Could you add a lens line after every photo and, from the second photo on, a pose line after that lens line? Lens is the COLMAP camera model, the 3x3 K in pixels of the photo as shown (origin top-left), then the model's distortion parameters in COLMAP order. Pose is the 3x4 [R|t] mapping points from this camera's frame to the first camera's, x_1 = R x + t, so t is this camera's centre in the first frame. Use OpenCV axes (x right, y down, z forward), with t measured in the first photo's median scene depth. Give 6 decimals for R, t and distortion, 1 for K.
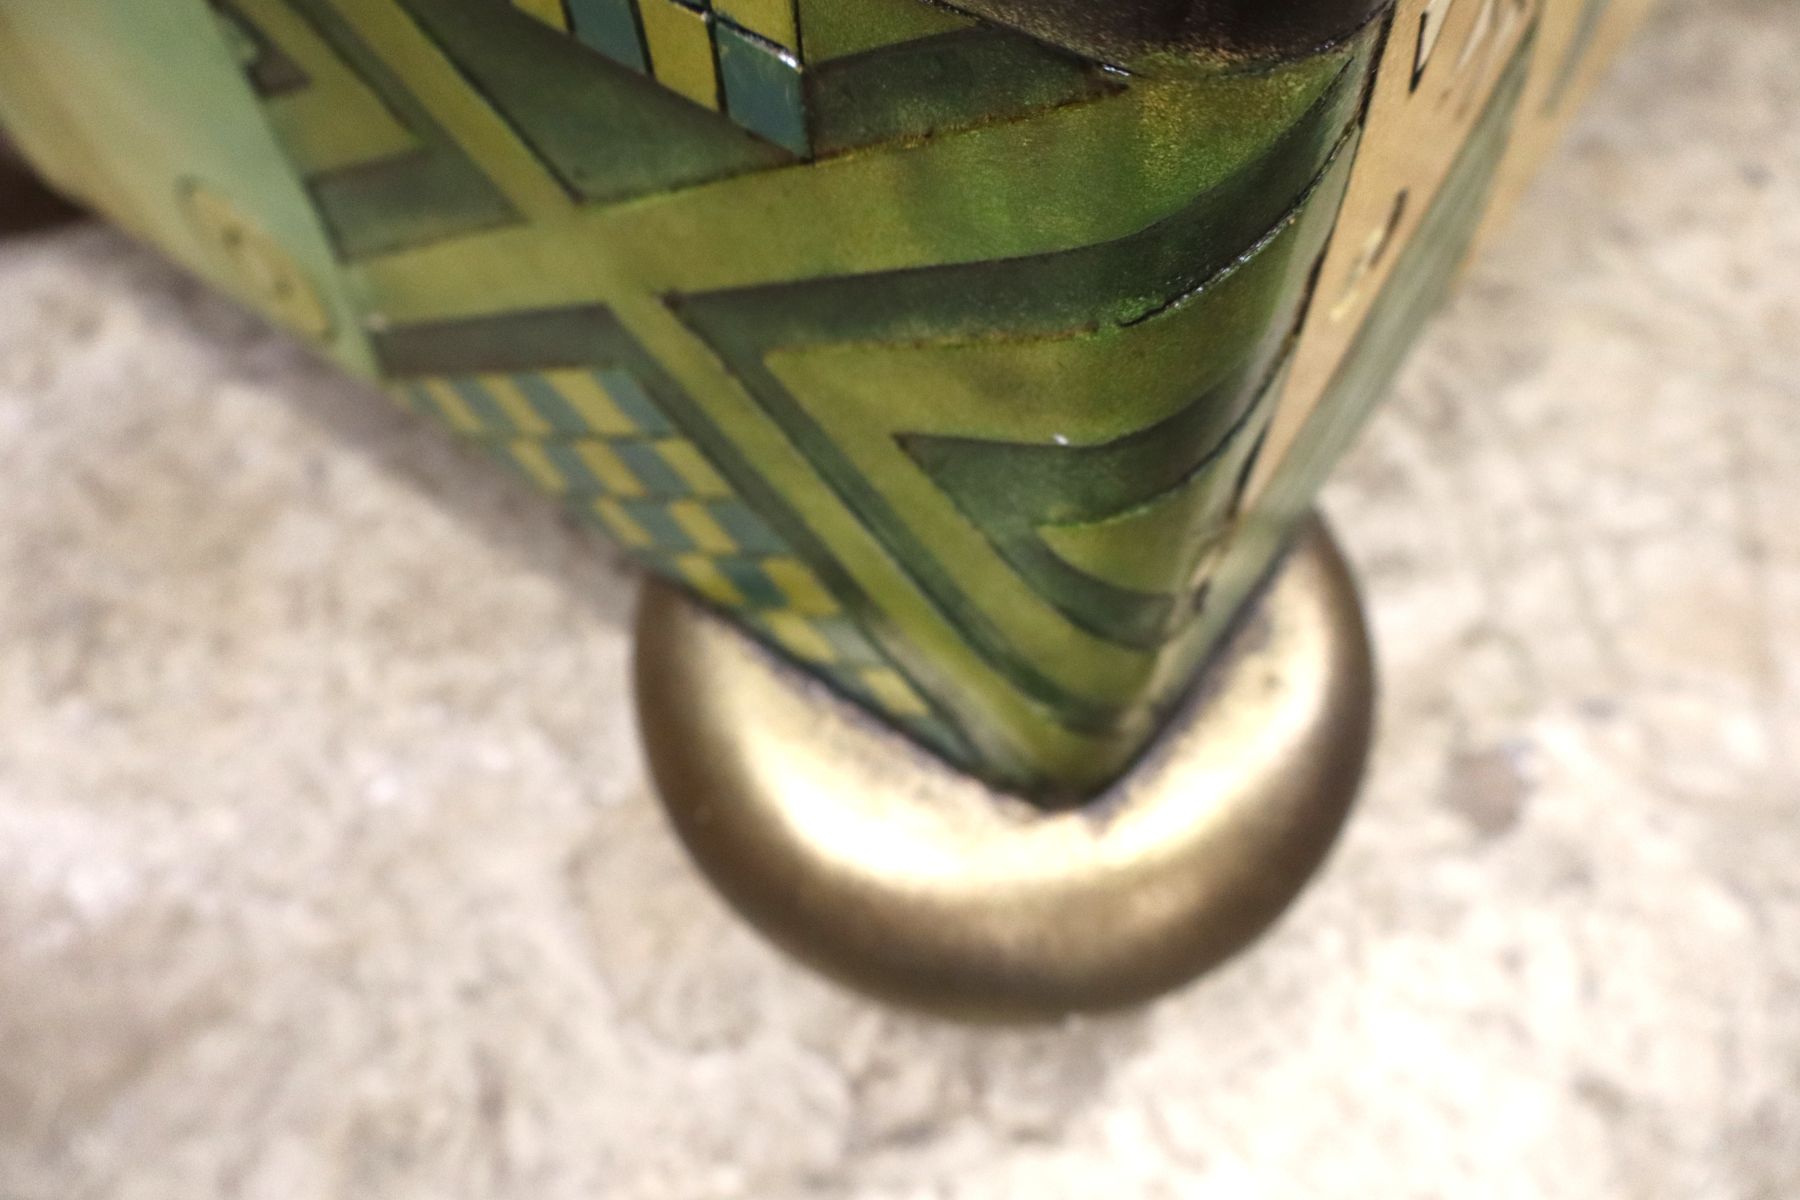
lens RADIAL K [[1497.8, 0, 900.0], [0, 1497.8, 600.0], [0, 0, 1]] dist [-0.001049, 0.001117]
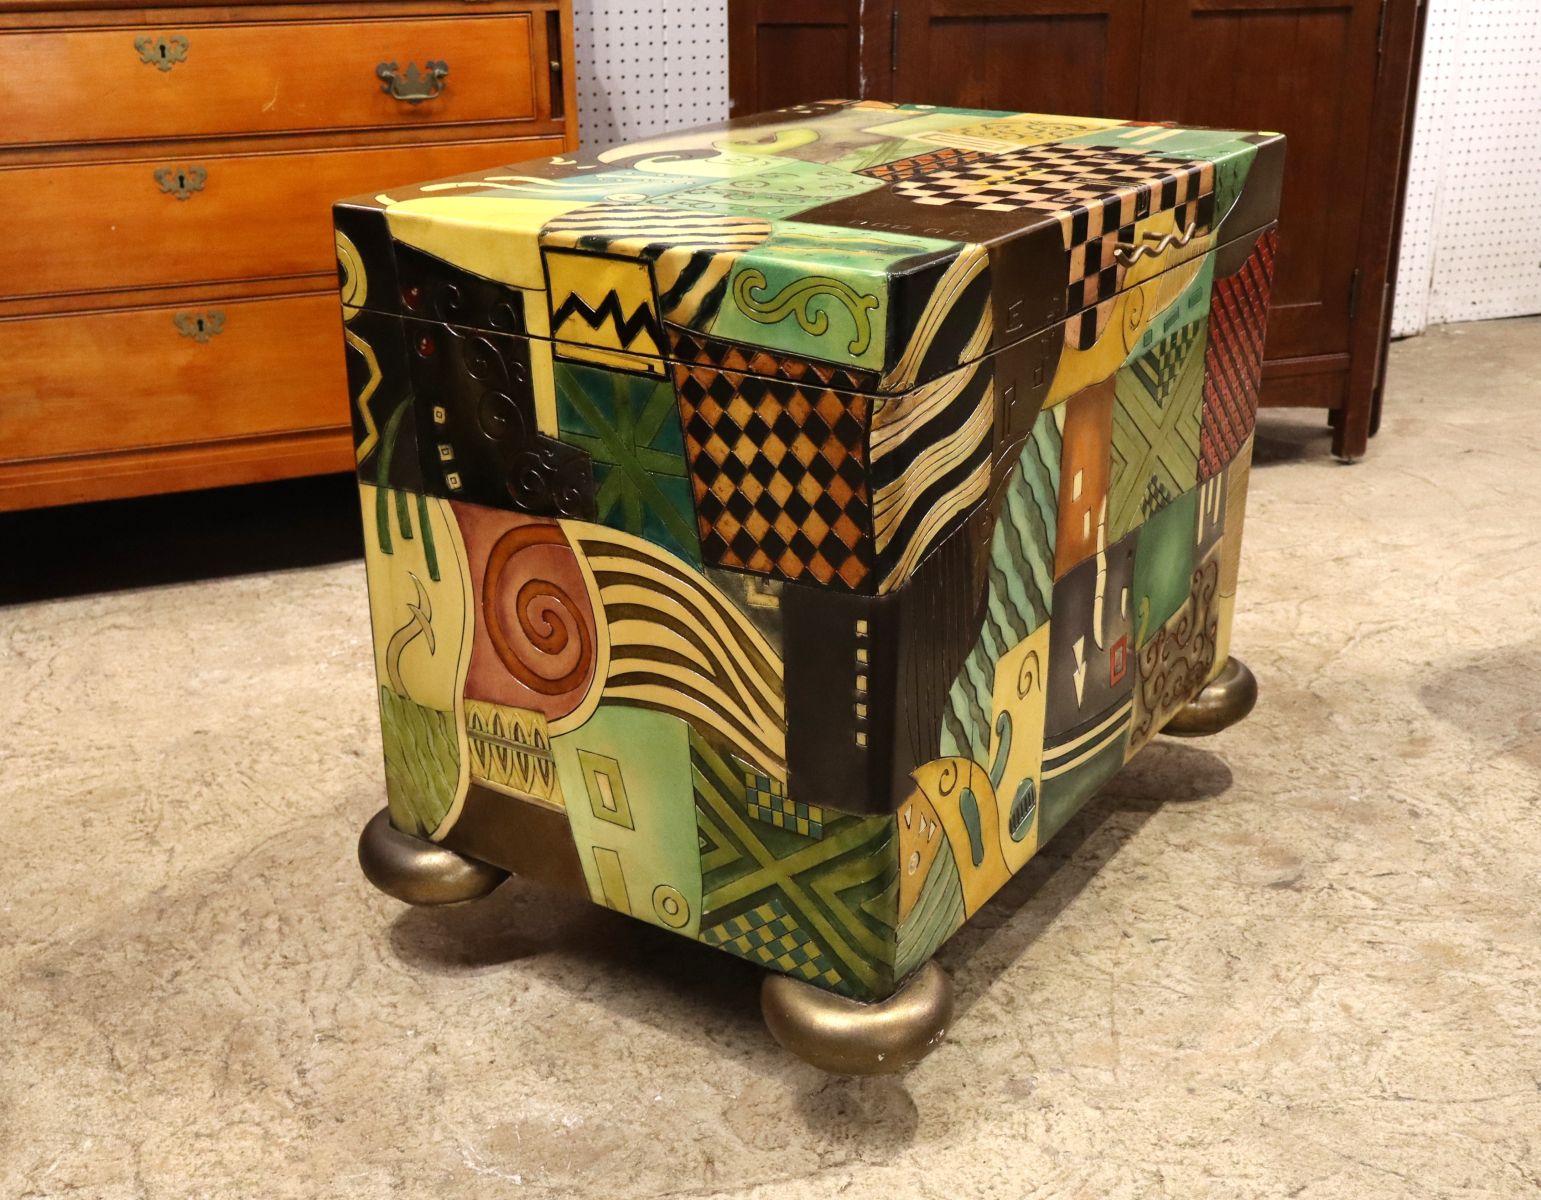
lens RADIAL K [[1852.9, 0, 770.5], [0, 1852.9, 600.0], [0, 0, 1]] dist [-0.005913, 0.004681]
pose [[0.999376, -0.012228, 0.033147, -0.241150], [0.030057, 0.787363, -0.615756, 1.727289], [-0.018569, 0.616368, 0.787239, -2.703130]]
